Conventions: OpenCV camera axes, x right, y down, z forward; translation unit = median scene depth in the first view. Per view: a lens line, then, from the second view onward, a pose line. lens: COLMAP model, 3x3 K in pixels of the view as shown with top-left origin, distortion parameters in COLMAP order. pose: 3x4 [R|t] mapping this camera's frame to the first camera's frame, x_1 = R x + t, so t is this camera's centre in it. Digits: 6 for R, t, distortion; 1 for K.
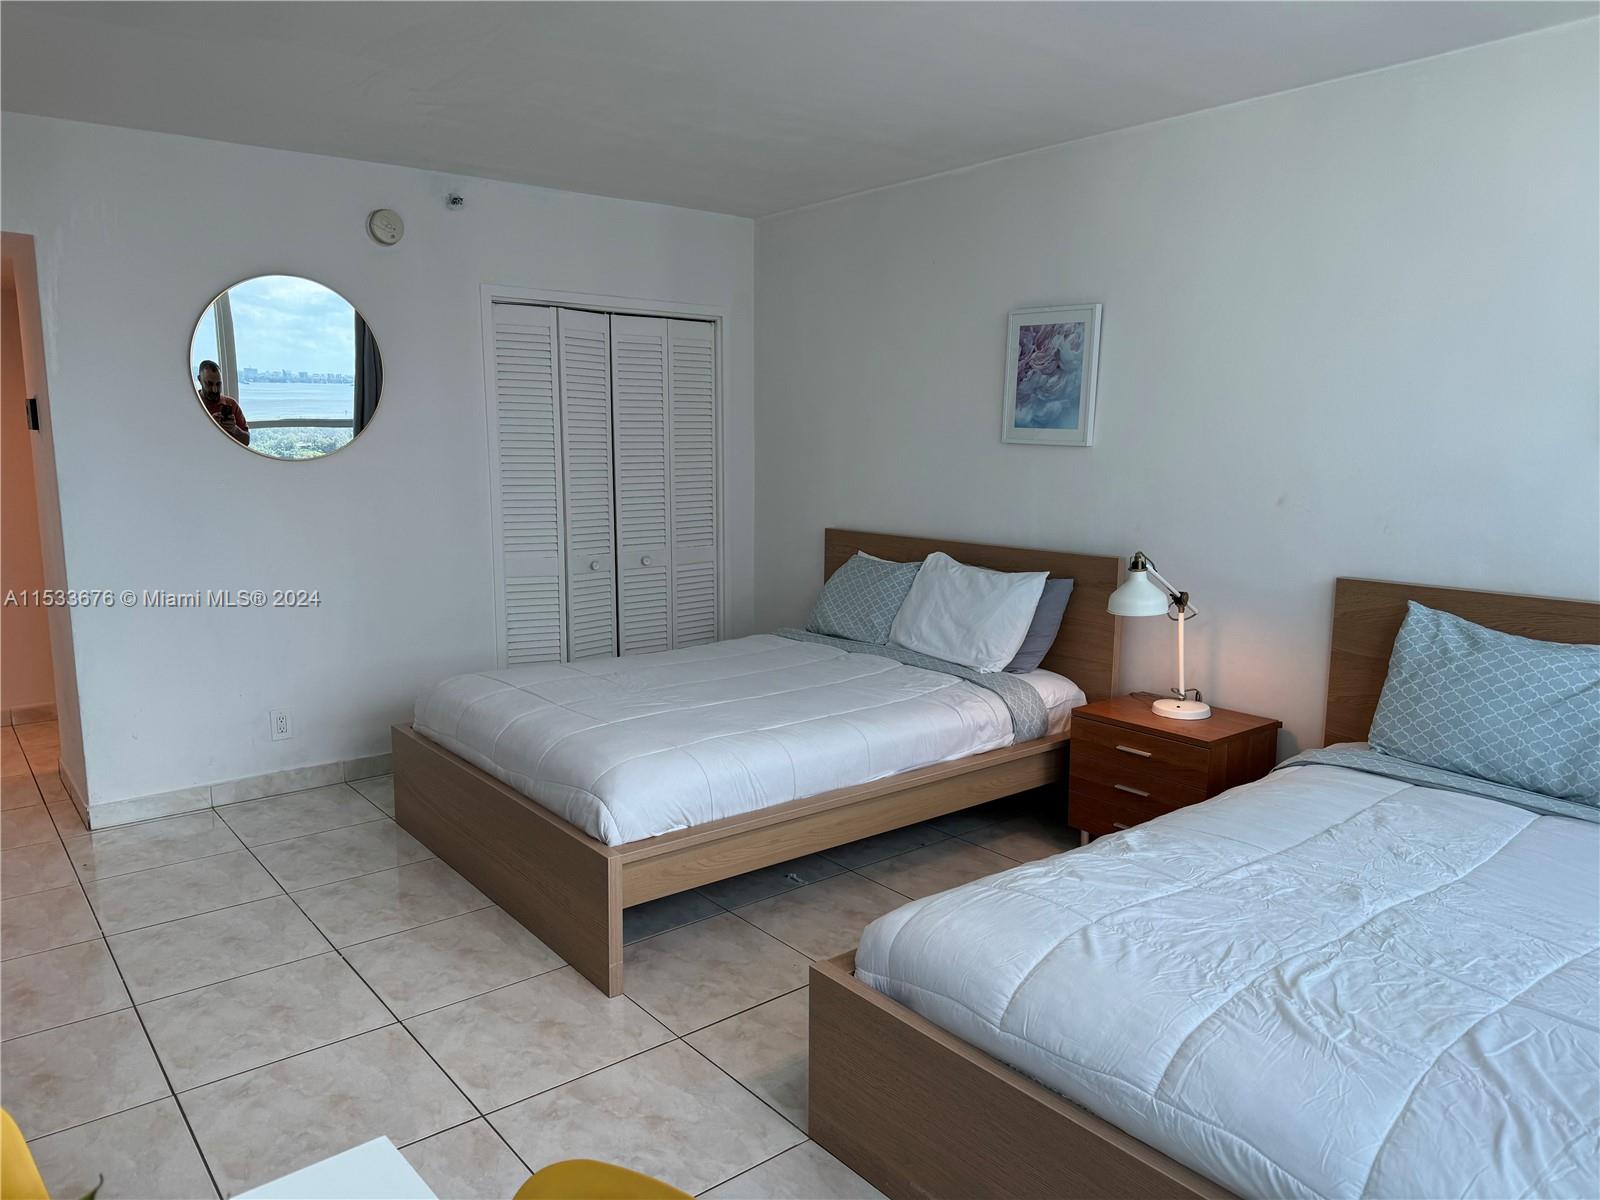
lens RADIAL K [[1135.8, 0, 783.9], [0, 1135.8, 601.4], [0, 0, 1]] dist [0.102785, -0.092403]
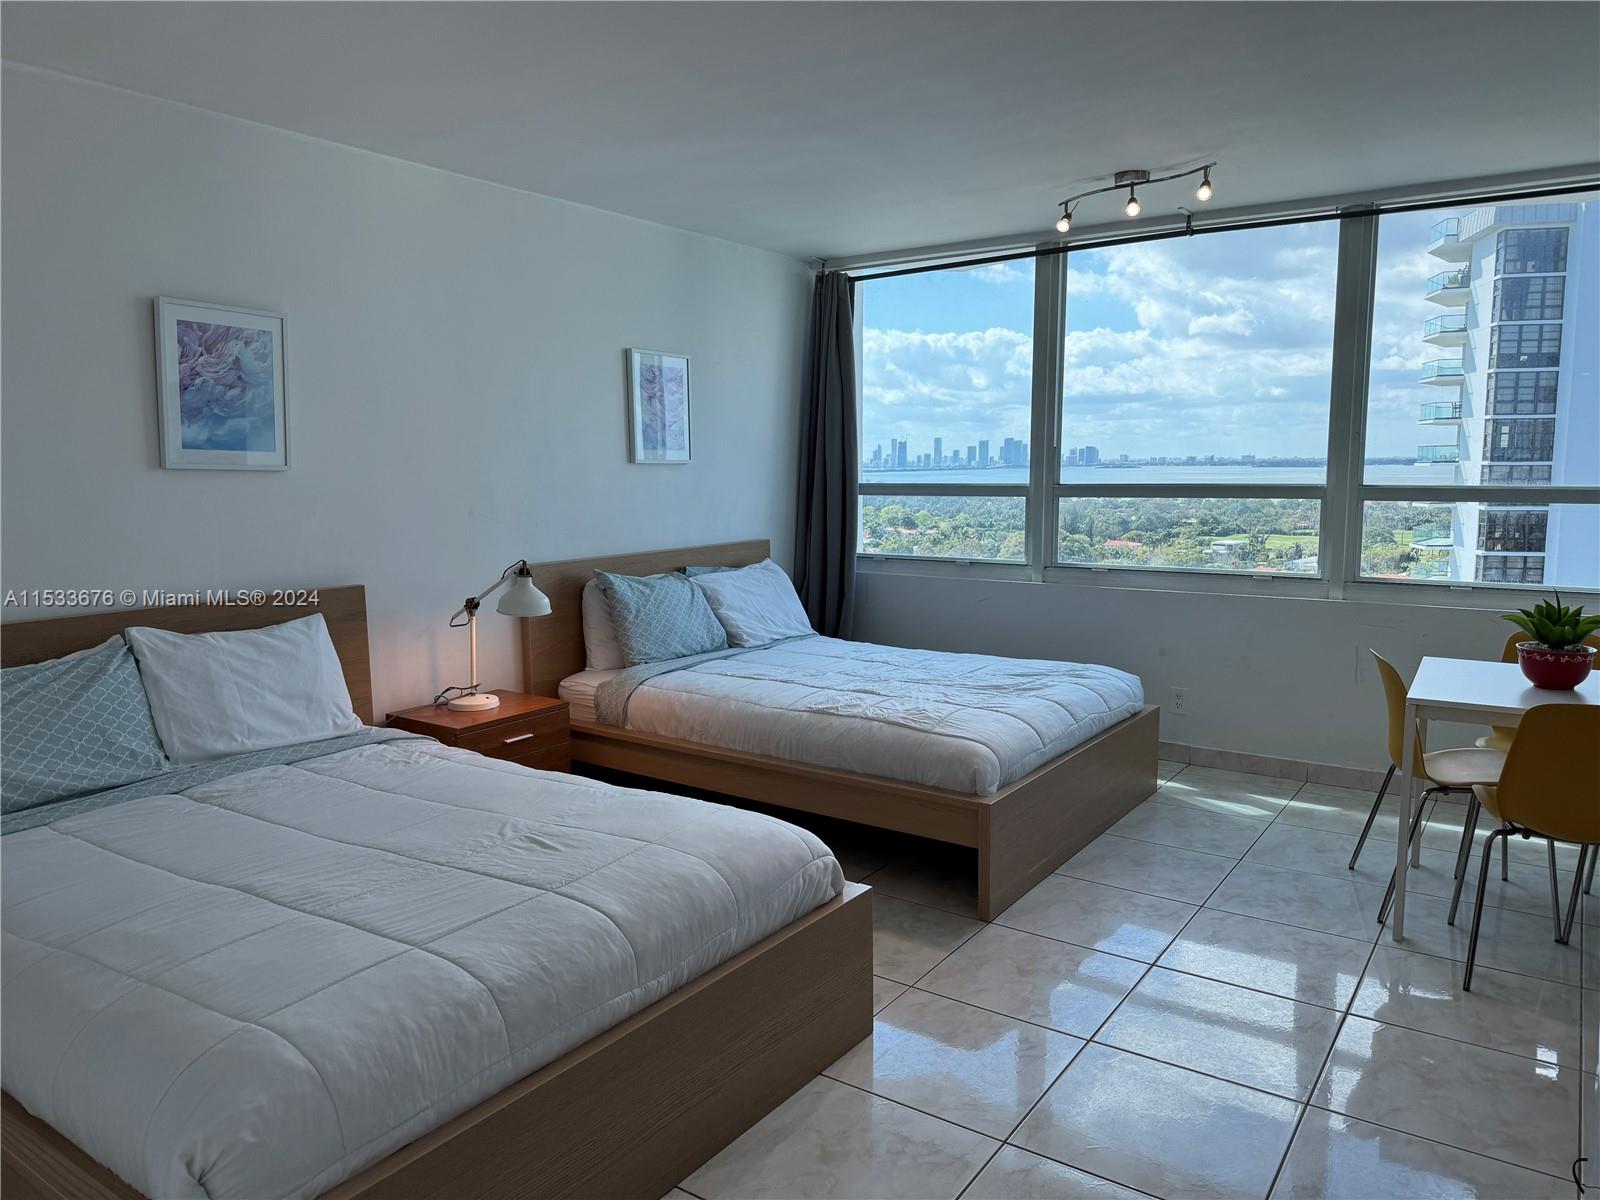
lens RADIAL K [[1122.3, 0, 796.9], [0, 1122.3, 603.2], [0, 0, 1]] dist [0.104546, -0.132005]
pose [[-0.297481, -0.135753, 0.945027, -0.698183], [0.133917, 0.974120, 0.182087, -0.141802], [-0.945289, 0.180722, -0.271603, 0.872409]]
